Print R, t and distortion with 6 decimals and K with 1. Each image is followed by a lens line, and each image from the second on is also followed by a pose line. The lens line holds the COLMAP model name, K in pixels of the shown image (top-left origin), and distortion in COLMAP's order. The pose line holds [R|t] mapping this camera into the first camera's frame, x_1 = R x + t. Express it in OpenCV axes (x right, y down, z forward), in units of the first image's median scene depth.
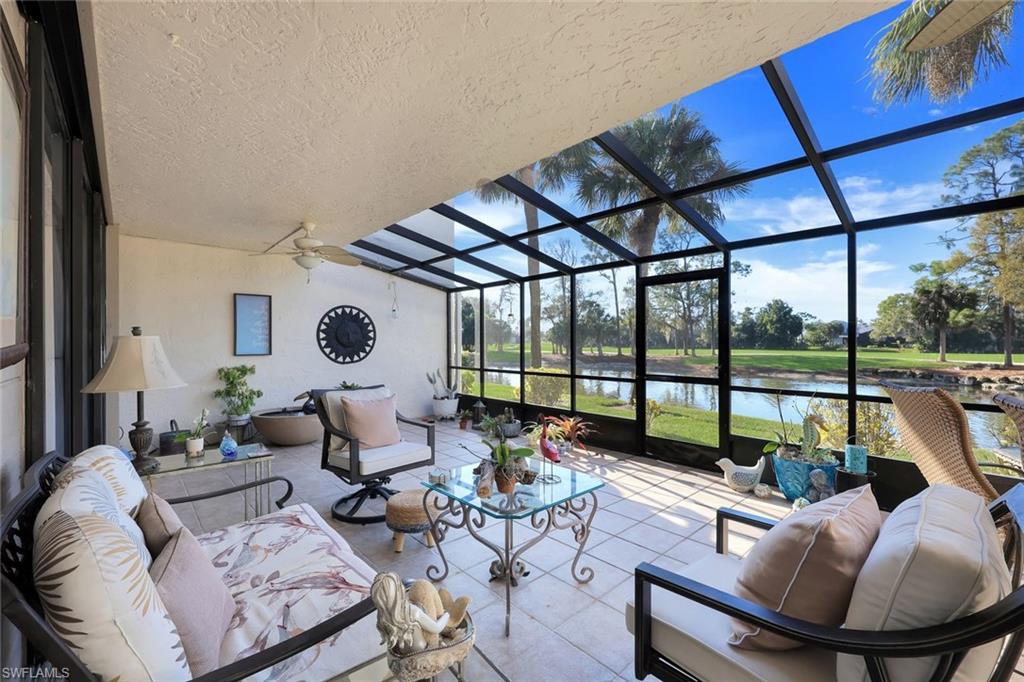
lens RADIAL K [[414.9, 0, 509.3], [0, 414.9, 339.5], [0, 0, 1]] dist [0.002322, 0.000024]
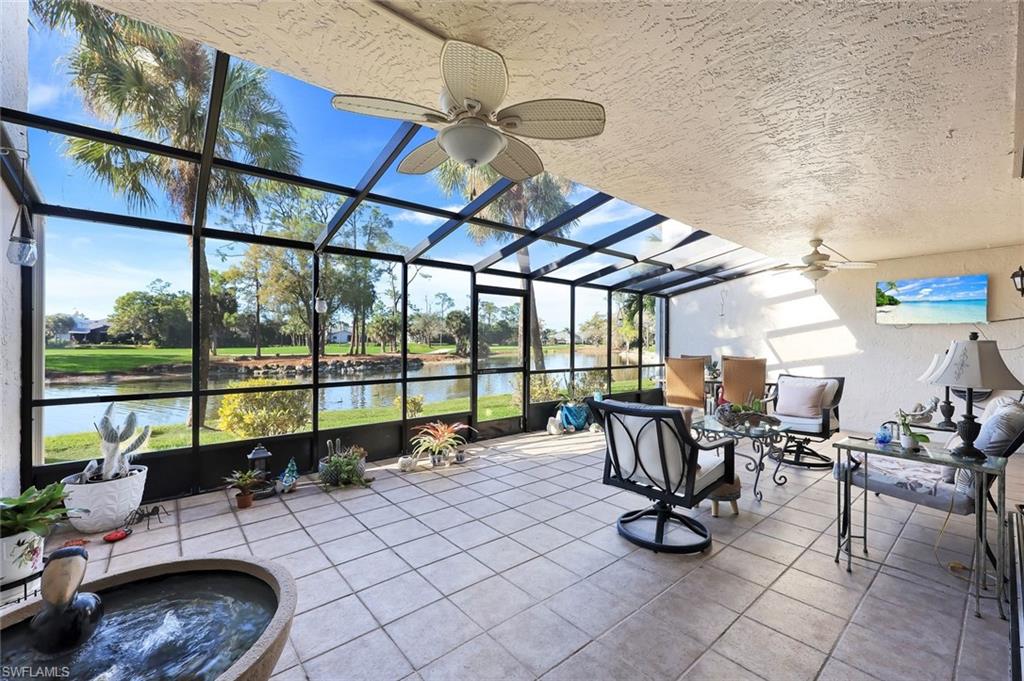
lens RADIAL K [[414.9, 0, 509.3], [0, 414.9, 339.0], [0, 0, 1]] dist [0.002322, 0.000024]
pose [[0.056956, 0.002849, 0.998373, -0.467613], [-0.010137, 0.999946, -0.002275, 0.001239], [-0.998325, -0.009991, 0.056982, 0.489359]]
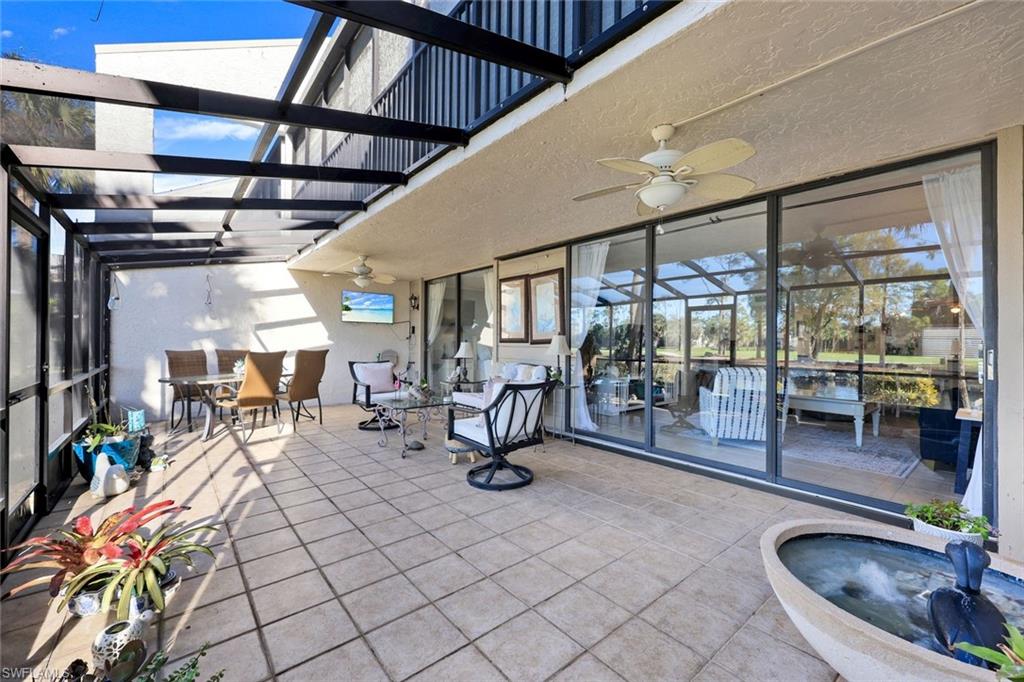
lens RADIAL K [[414.9, 0, 509.3], [0, 414.9, 339.5], [0, 0, 1]] dist [0.002322, 0.000024]
pose [[-0.997593, -0.007402, 0.068941, -0.164049], [-0.007775, 0.999957, -0.005141, 0.010314], [-0.068900, -0.005665, -0.997607, 0.826416]]
